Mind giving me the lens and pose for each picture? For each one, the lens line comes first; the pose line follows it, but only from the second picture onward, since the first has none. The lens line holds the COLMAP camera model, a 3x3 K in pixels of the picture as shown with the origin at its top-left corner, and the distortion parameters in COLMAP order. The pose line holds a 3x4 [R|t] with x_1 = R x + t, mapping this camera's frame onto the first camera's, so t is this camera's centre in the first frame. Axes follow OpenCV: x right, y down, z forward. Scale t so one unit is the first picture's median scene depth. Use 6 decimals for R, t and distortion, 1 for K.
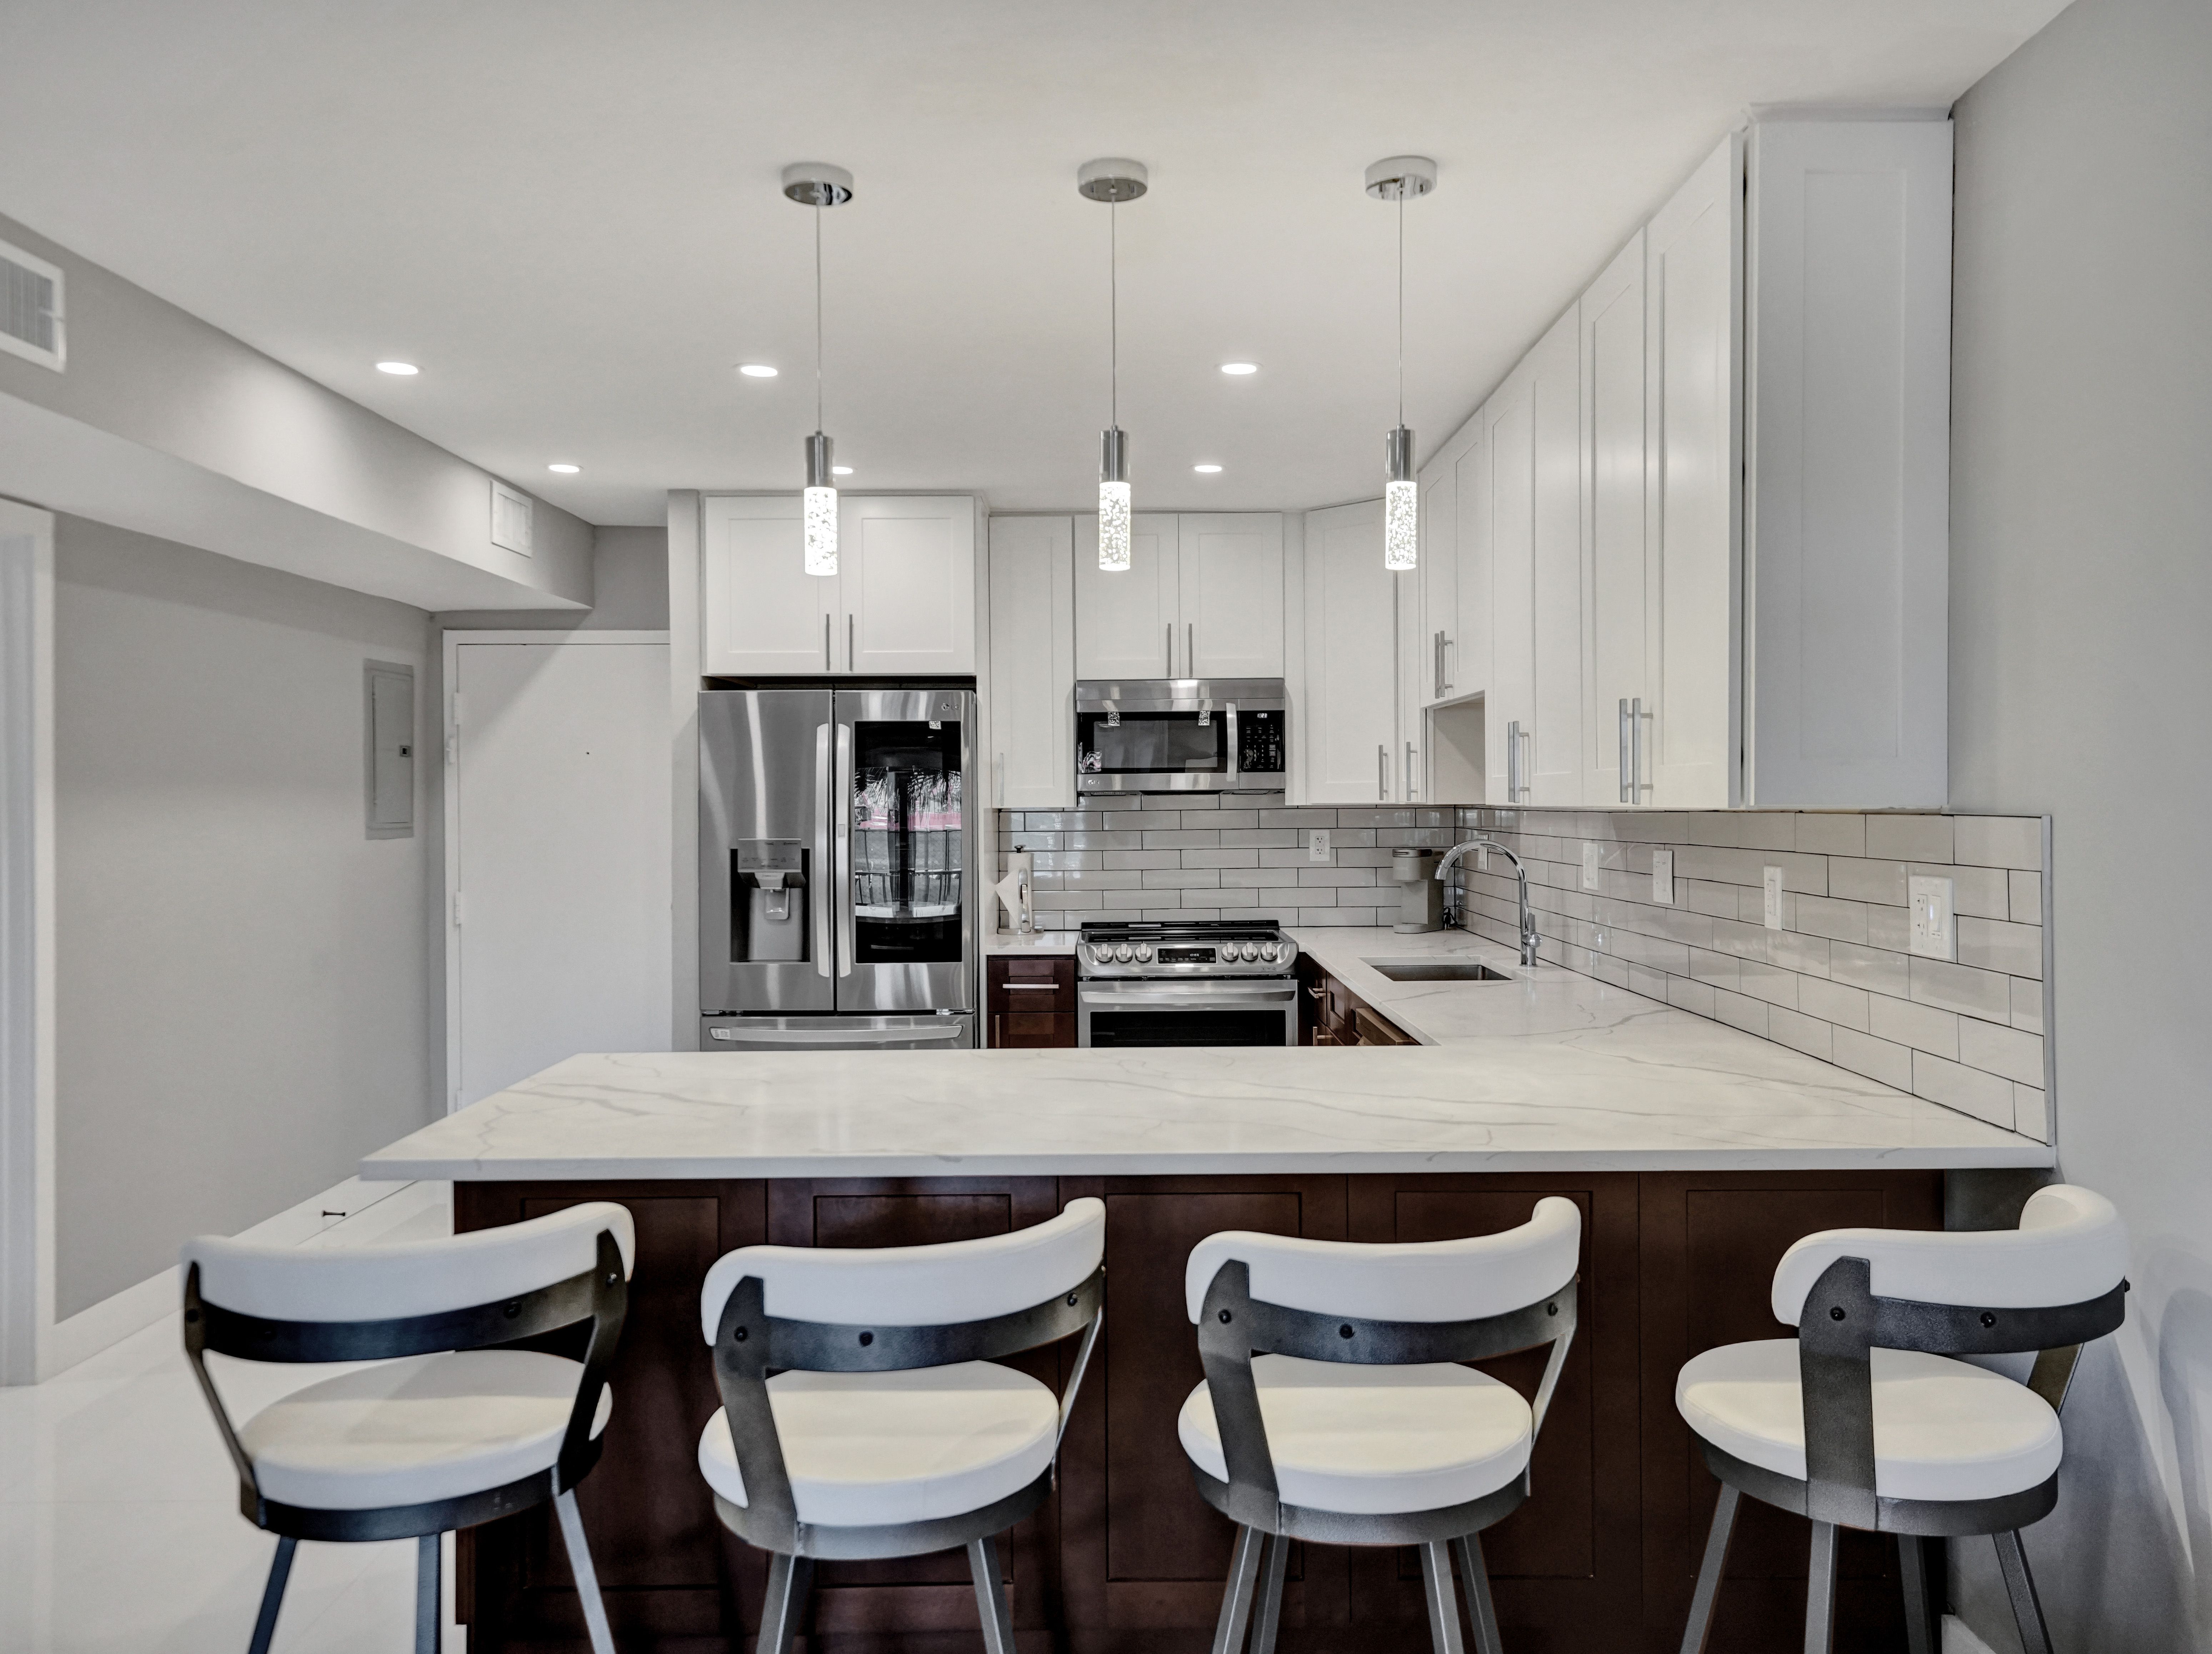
lens RADIAL K [[1634.6, 0, 1110.8], [0, 1634.6, 813.3], [0, 0, 1]] dist [0.026120, -0.000225]
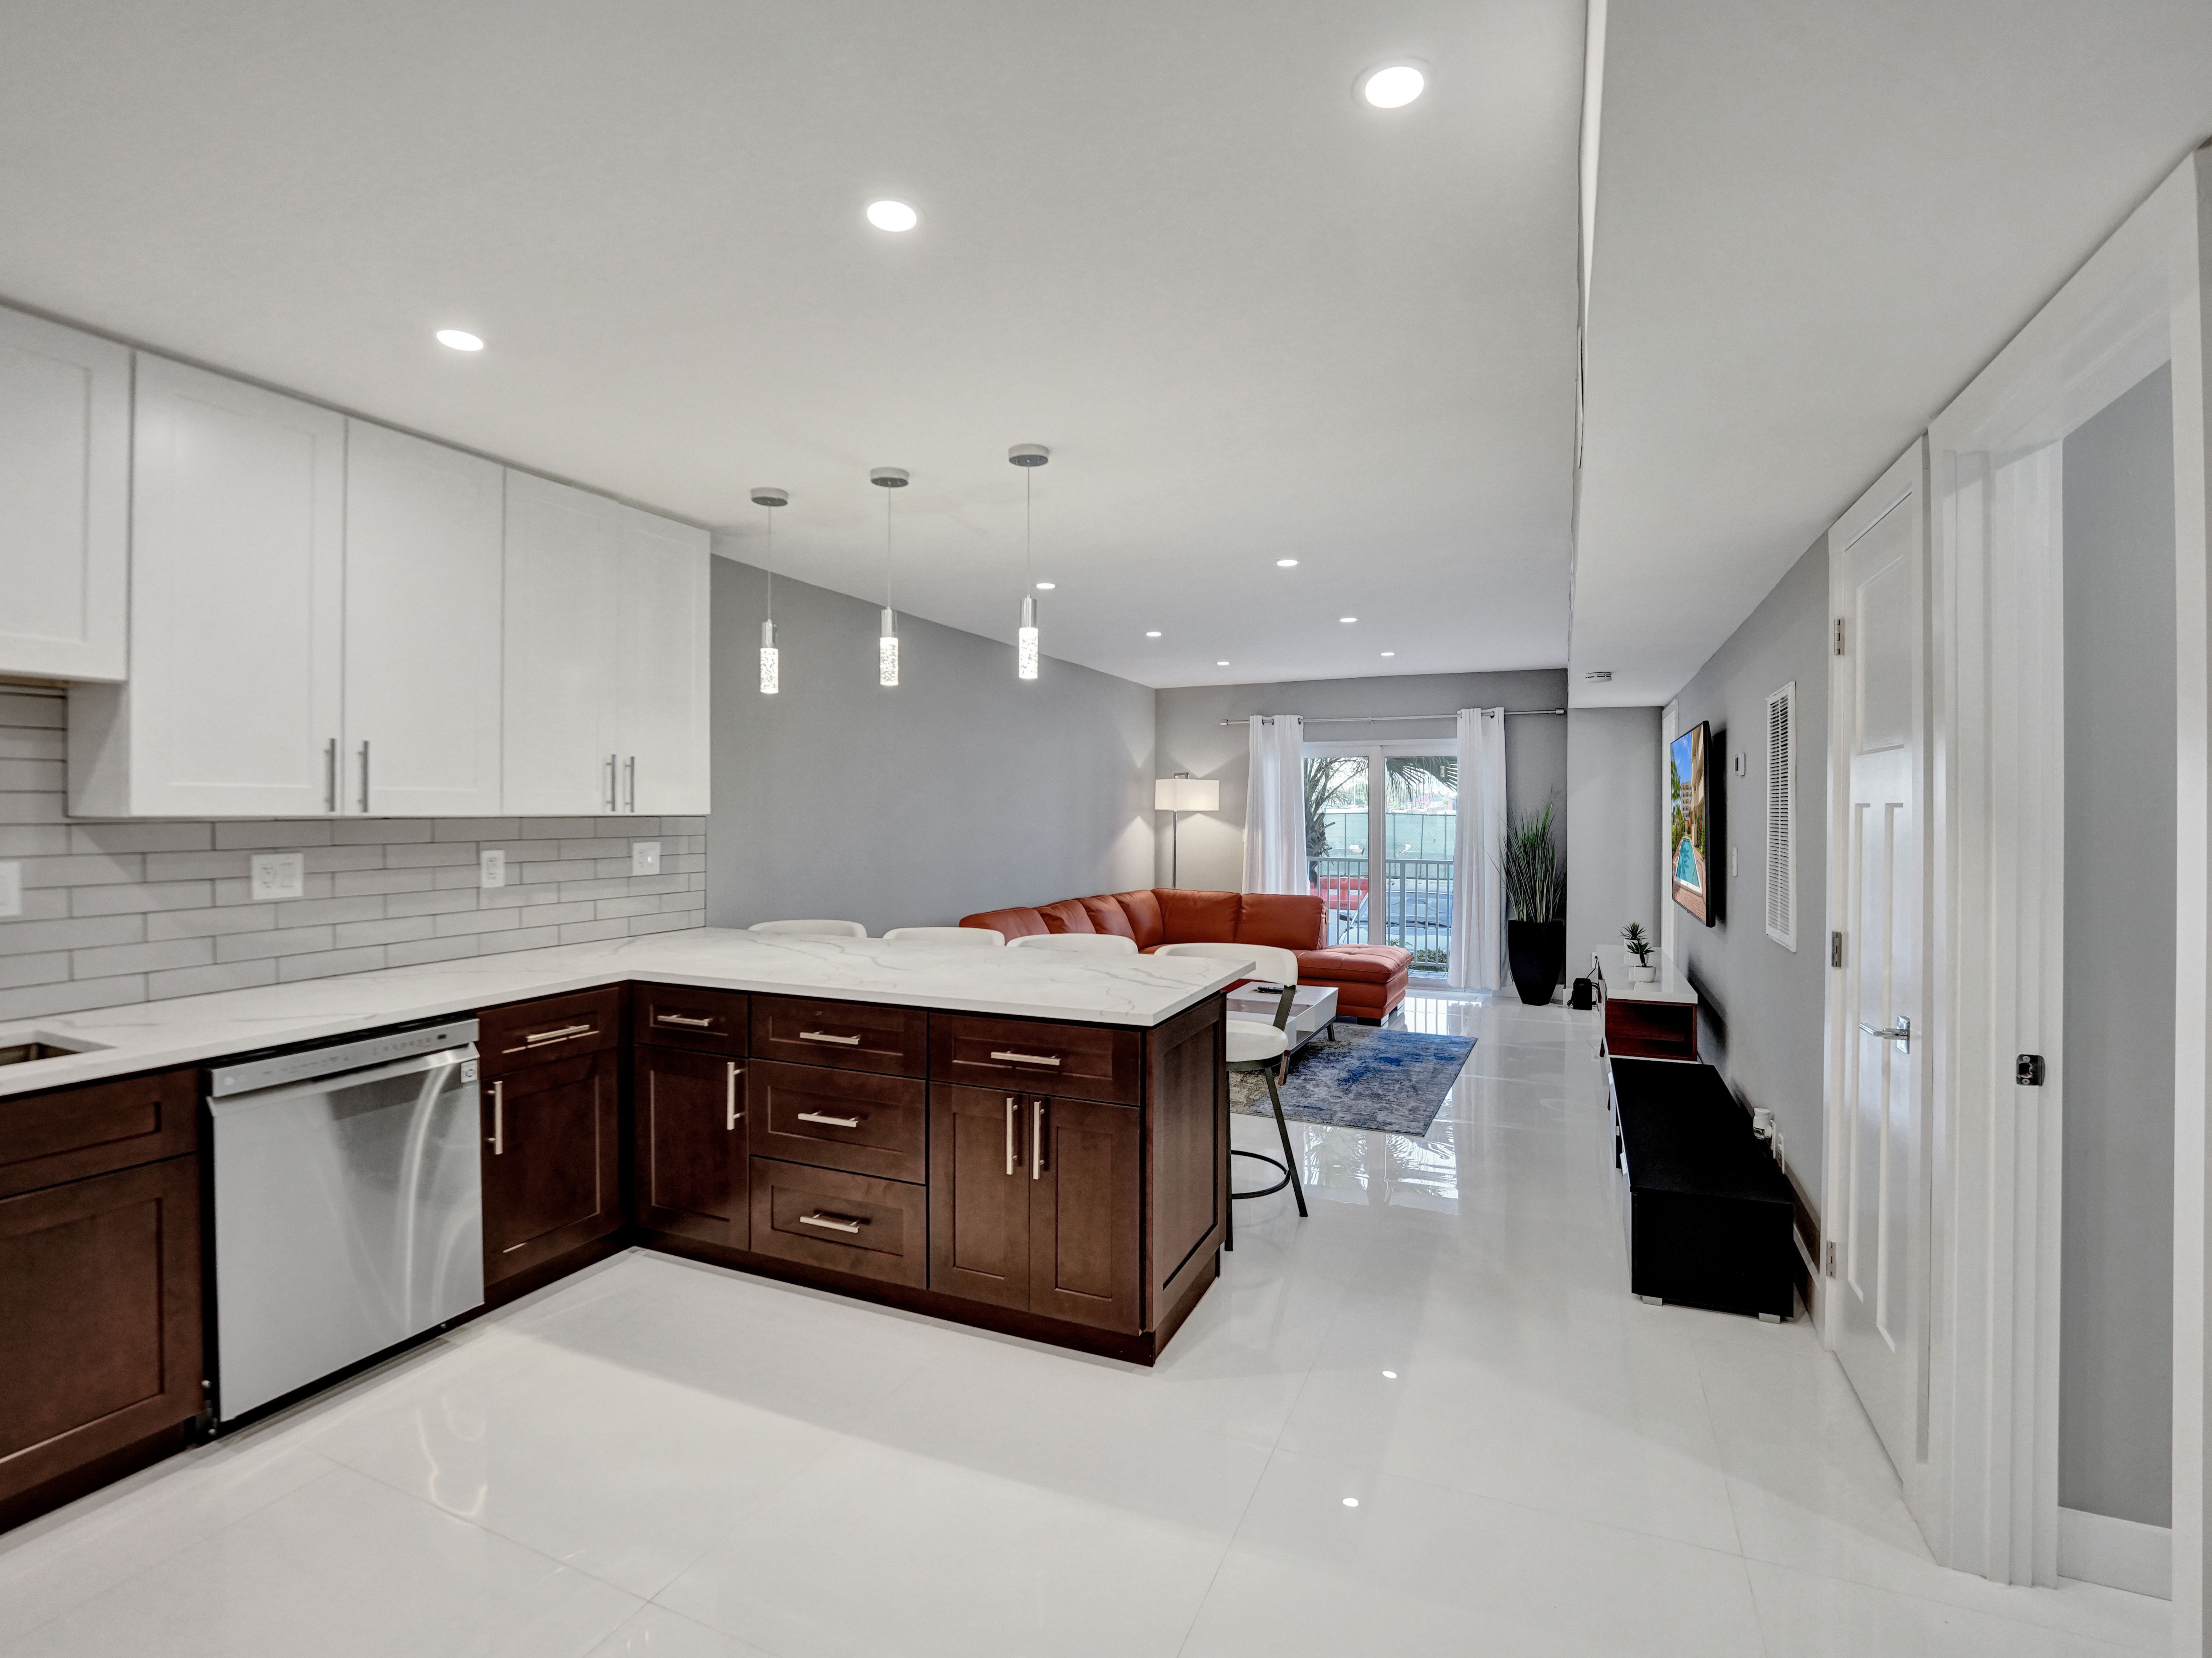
lens RADIAL K [[1027.3, 0, 1103.9], [0, 1027.3, 829.1], [0, 0, 1]] dist [-0.028652, -0.000540]
pose [[-0.918308, -0.000441, 0.395865, -0.342664], [0.008519, 0.999746, 0.020876, -0.003362], [-0.395774, 0.022543, -0.918071, 0.992882]]
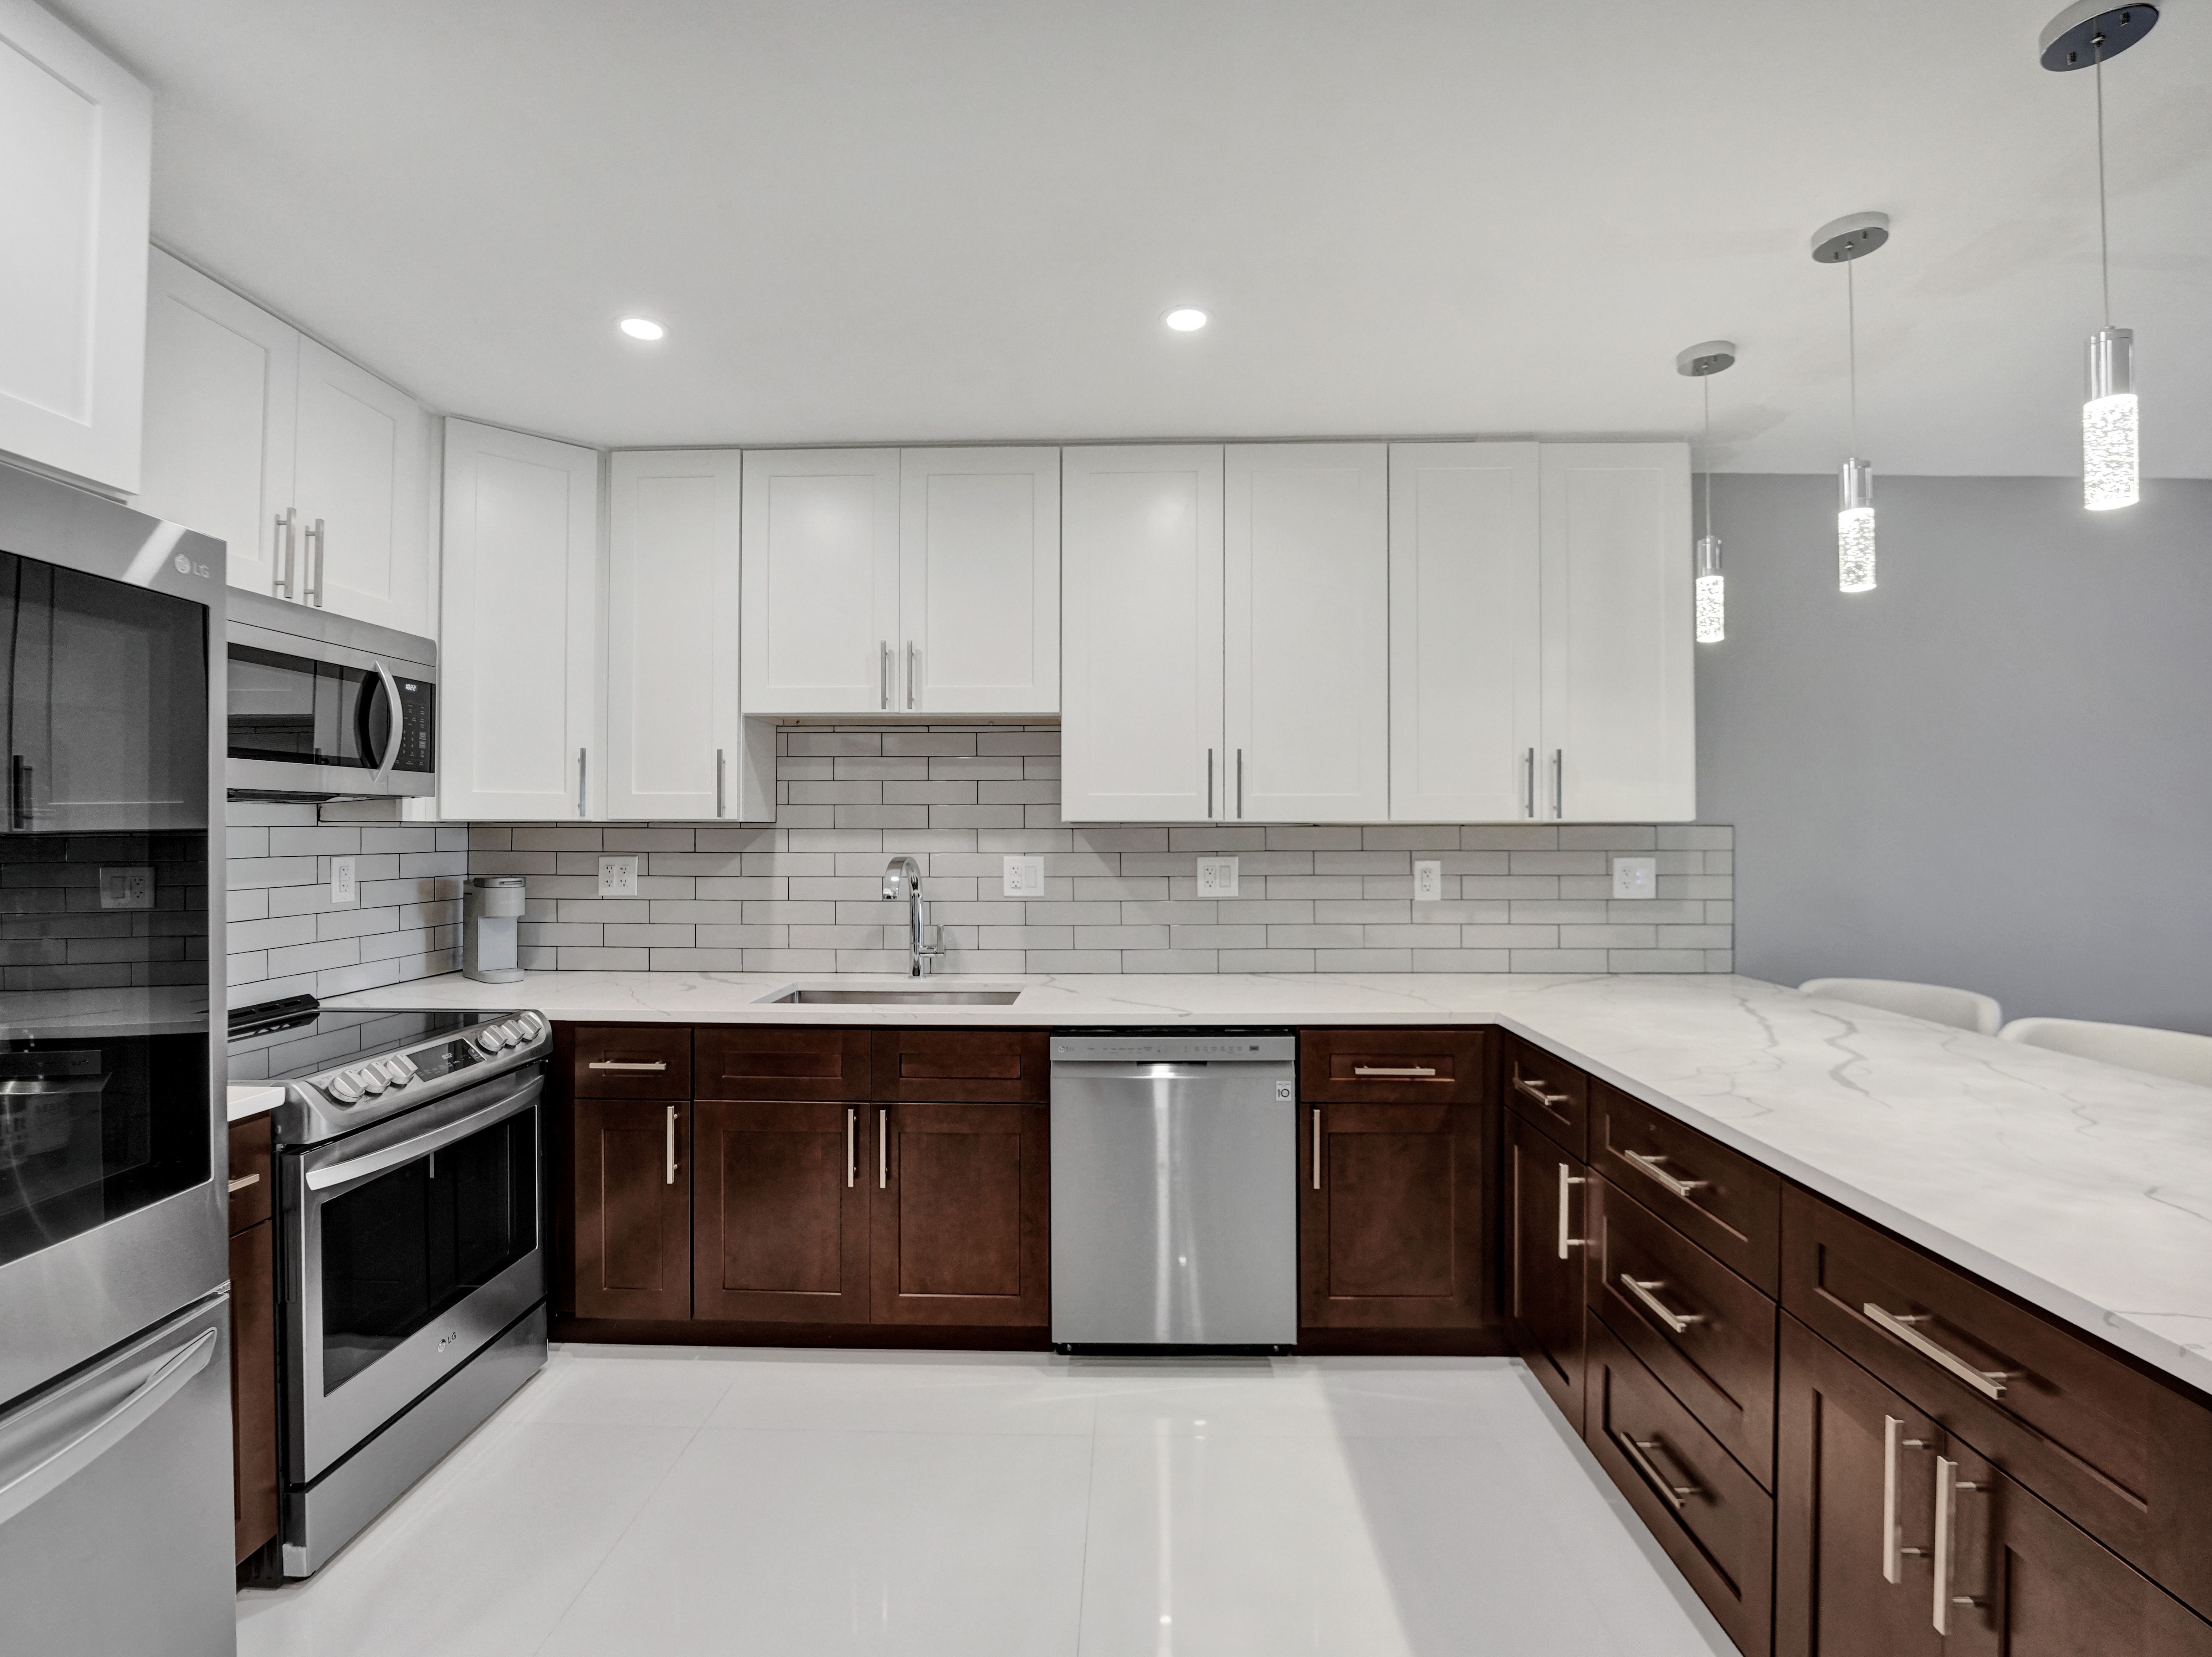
lens RADIAL K [[1014.7, 0, 1106.2], [0, 1014.7, 826.3], [0, 0, 1]] dist [-0.024453, -0.000009]
pose [[0.023083, 0.011797, 0.999664, -0.332651], [0.007721, 0.999898, -0.011978, 0.005143], [-0.999704, 0.007995, 0.022990, 0.744748]]
